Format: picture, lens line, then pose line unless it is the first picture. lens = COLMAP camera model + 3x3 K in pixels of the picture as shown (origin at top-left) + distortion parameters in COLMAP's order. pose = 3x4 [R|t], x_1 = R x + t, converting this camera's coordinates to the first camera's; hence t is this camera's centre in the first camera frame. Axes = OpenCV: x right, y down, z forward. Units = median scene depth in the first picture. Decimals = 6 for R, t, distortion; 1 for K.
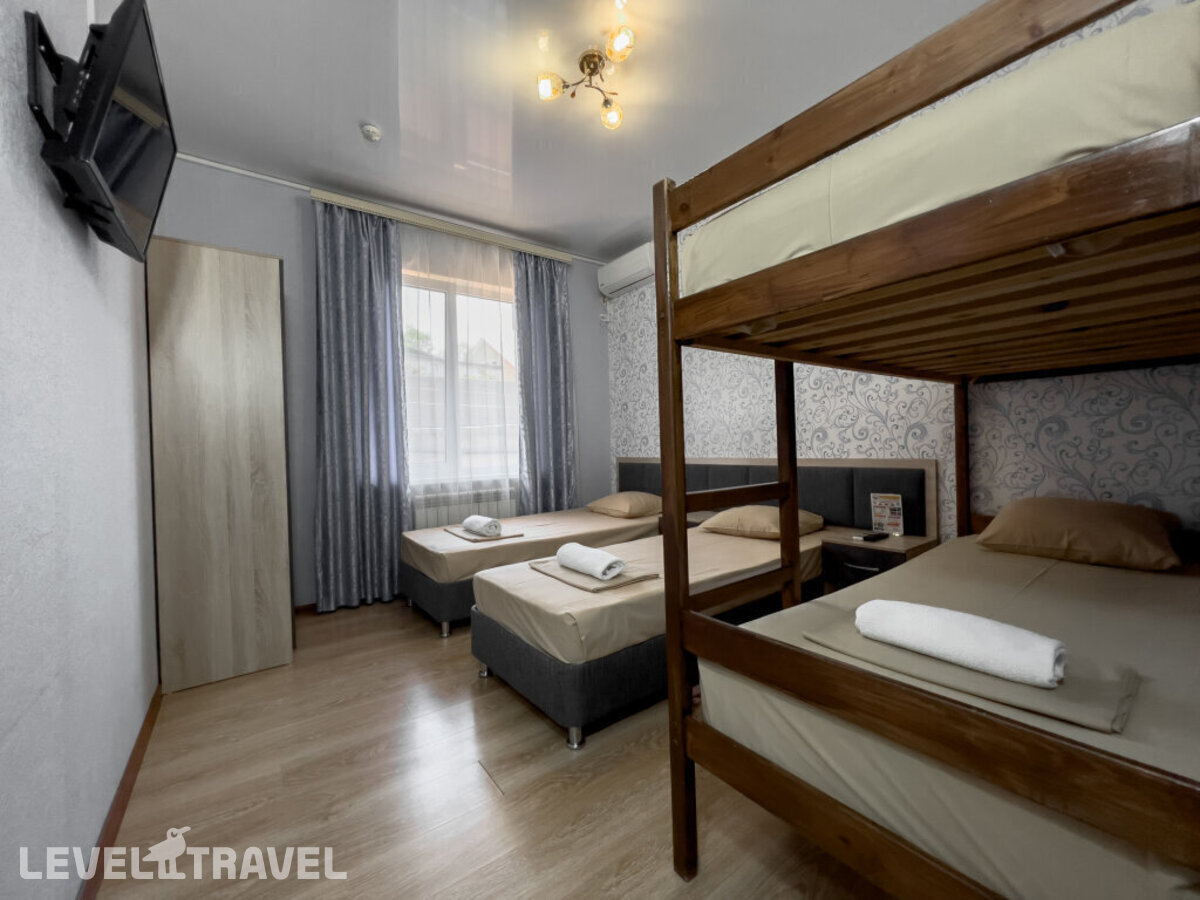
lens RADIAL K [[468.8, 0, 600.0], [0, 468.8, 450.0], [0, 0, 1]] dist [0.000188, 0.000024]
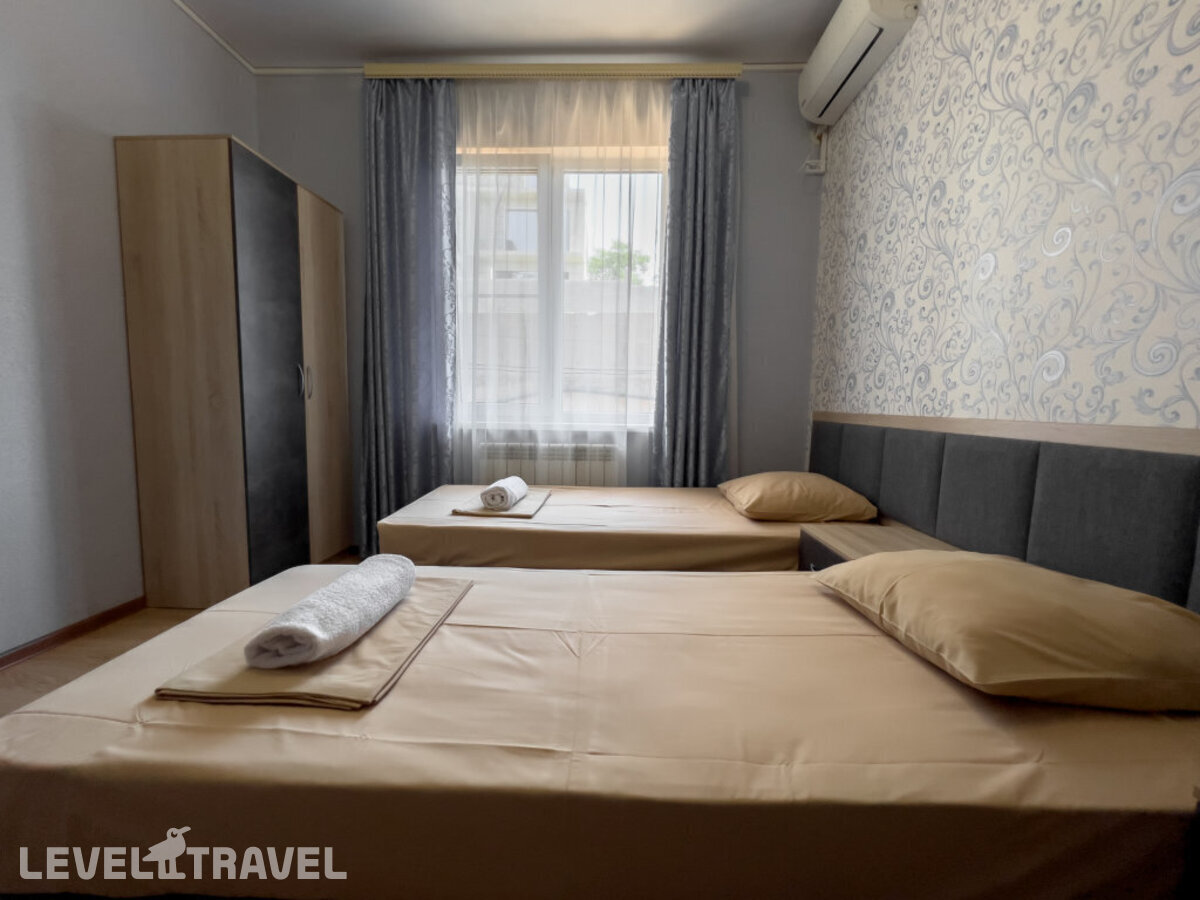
lens RADIAL K [[487.7, 0, 600.0], [0, 487.7, 450.0], [0, 0, 1]] dist [0.002606, 0.000132]
pose [[0.772978, 0.104218, -0.625814, 0.252844], [-0.044021, 0.992849, 0.110968, 0.009143], [0.632903, -0.058227, 0.772038, 0.432019]]
